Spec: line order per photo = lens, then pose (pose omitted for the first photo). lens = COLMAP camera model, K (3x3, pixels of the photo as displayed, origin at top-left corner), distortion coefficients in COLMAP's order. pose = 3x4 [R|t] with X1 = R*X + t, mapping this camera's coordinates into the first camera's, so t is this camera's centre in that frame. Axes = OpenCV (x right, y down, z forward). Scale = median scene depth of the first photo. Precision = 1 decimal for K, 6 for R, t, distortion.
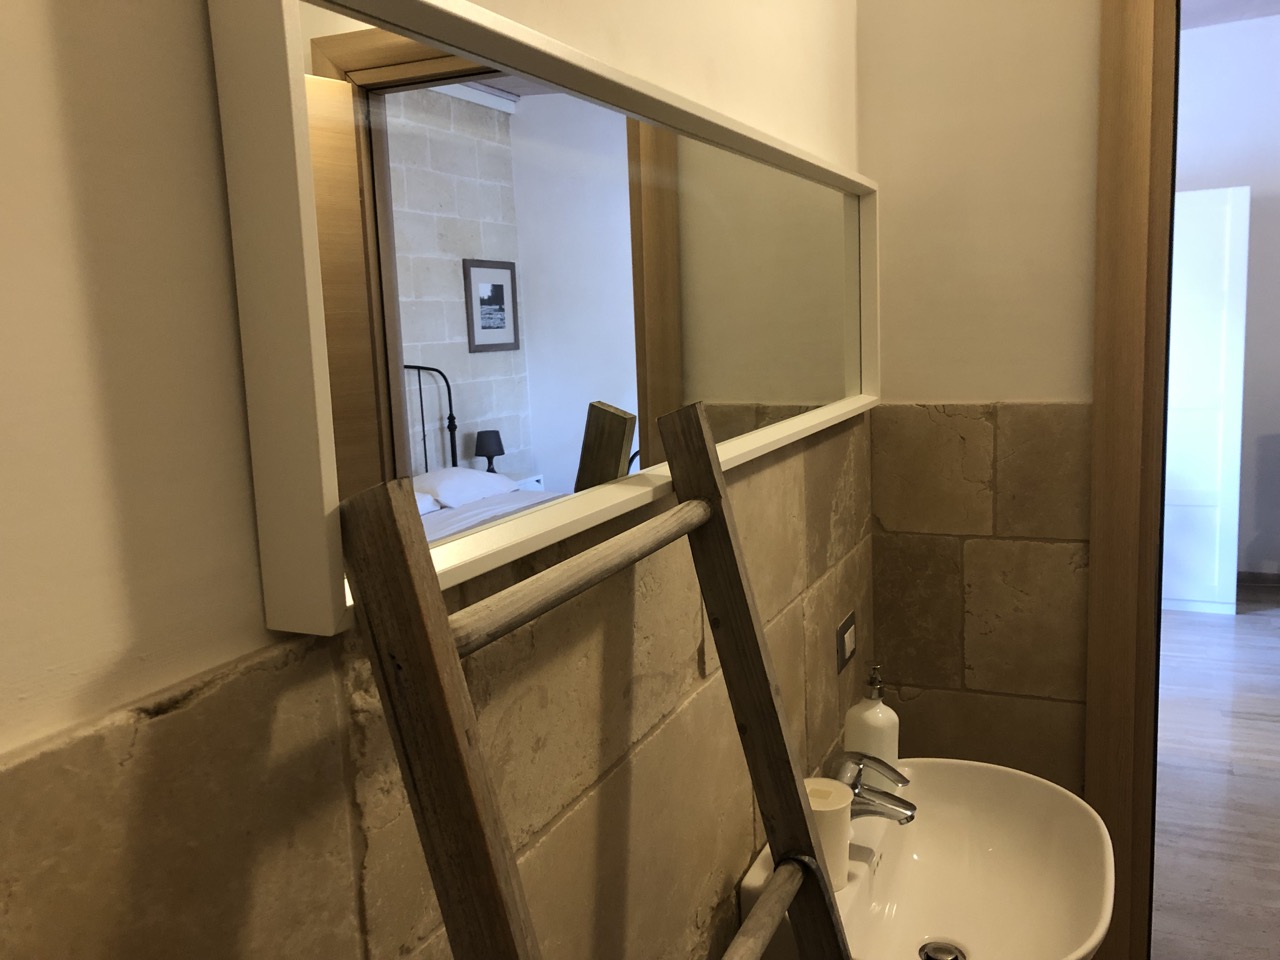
lens RADIAL K [[1040.9, 0, 640.1], [0, 1040.9, 479.4], [0, 0, 1]] dist [0.009984, 0.005636]
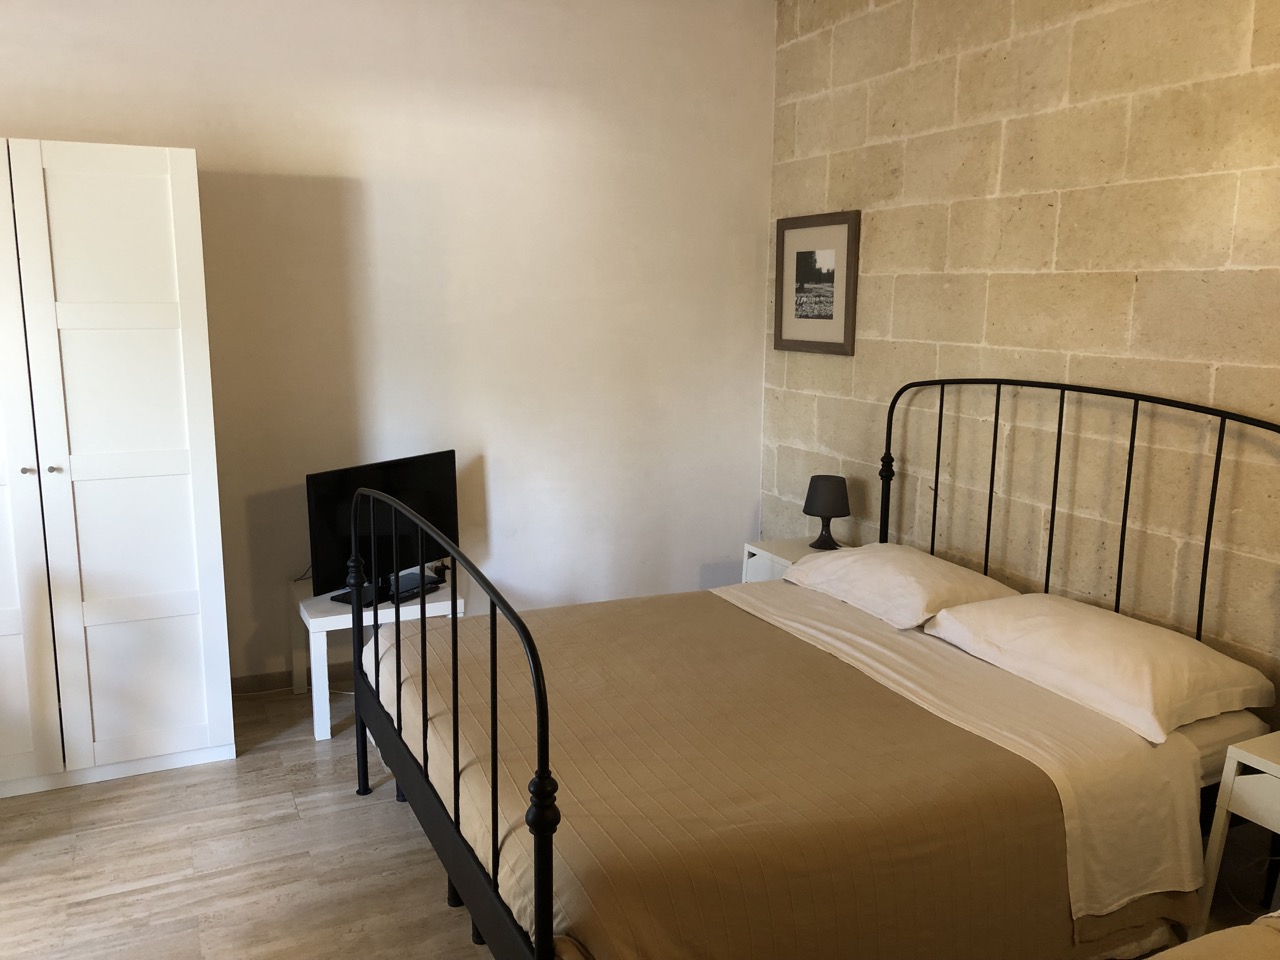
lens RADIAL K [[1040.9, 0, 640.0], [0, 1040.9, 485.2], [0, 0, 1]] dist [0.009984, 0.005636]
pose [[-0.645176, 0.149166, -0.749331, 0.432129], [-0.112167, 0.951638, 0.286014, -0.215986], [0.755756, 0.268579, -0.597242, 1.311316]]
